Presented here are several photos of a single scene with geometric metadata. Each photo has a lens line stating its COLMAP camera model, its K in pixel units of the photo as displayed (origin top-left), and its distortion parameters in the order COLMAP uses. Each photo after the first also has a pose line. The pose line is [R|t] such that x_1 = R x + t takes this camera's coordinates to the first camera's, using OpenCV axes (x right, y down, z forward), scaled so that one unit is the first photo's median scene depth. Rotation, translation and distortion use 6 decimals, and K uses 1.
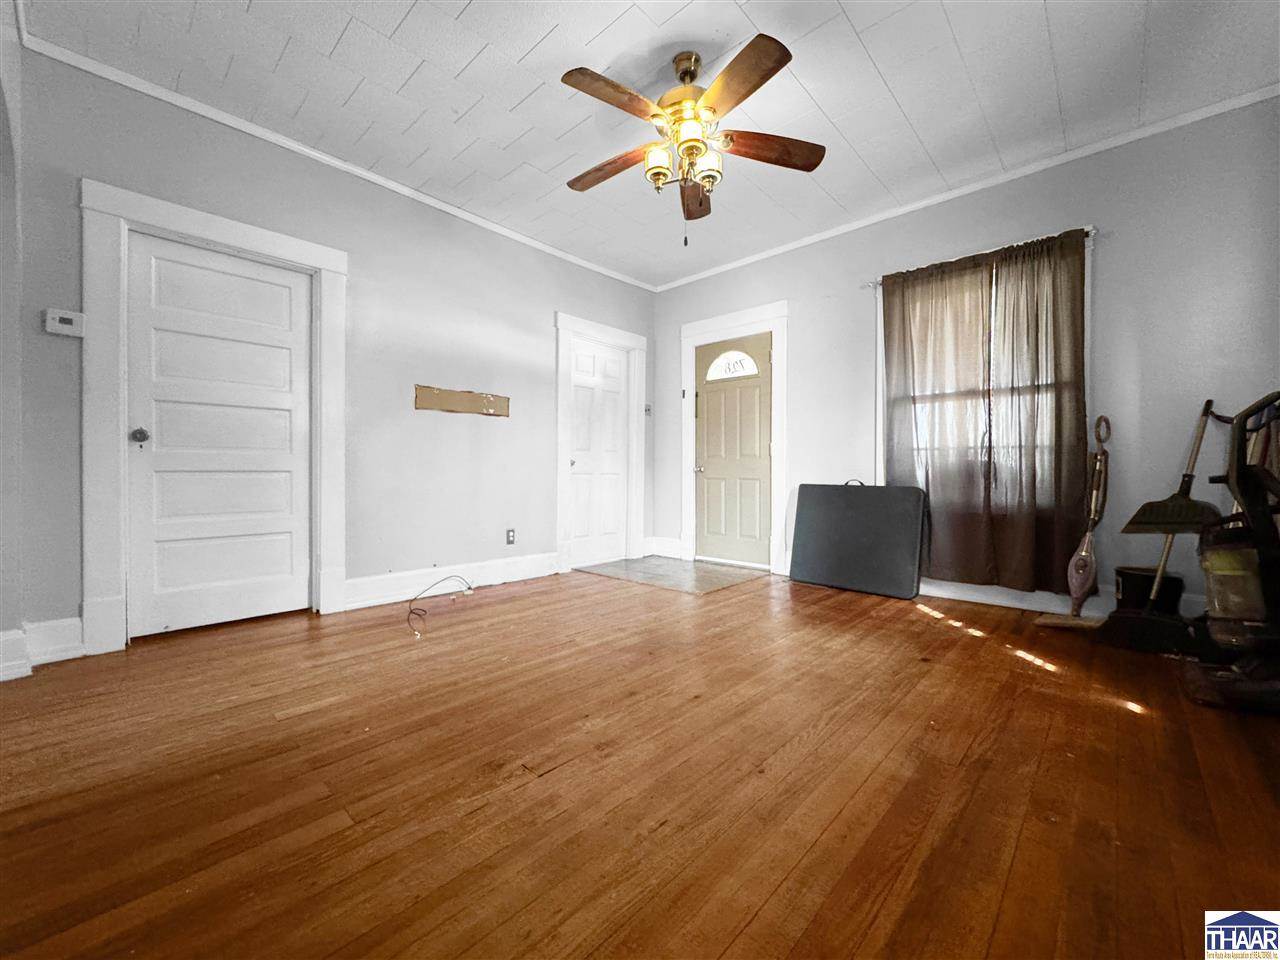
lens RADIAL K [[508.9, 0, 628.8], [0, 508.9, 471.2], [0, 0, 1]] dist [-0.001362, 0.000072]
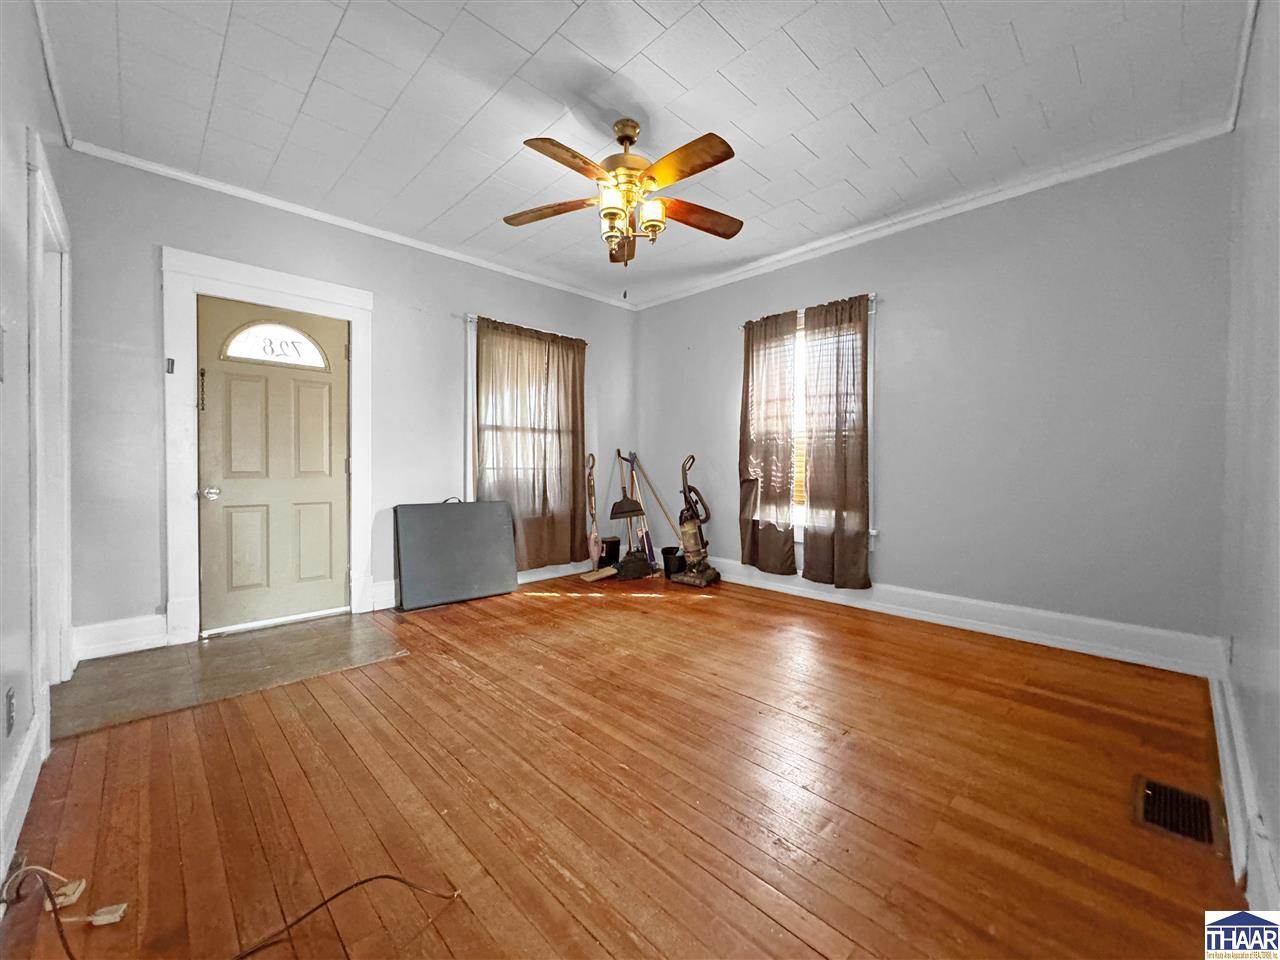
lens RADIAL K [[518.7, 0, 637.2], [0, 518.7, 472.2], [0, 0, 1]] dist [-0.000809, -0.000073]
pose [[0.047171, -0.018453, 0.998716, -0.715030], [-0.007913, 0.999791, 0.018846, -0.068340], [-0.998855, -0.008792, 0.047015, 0.660406]]
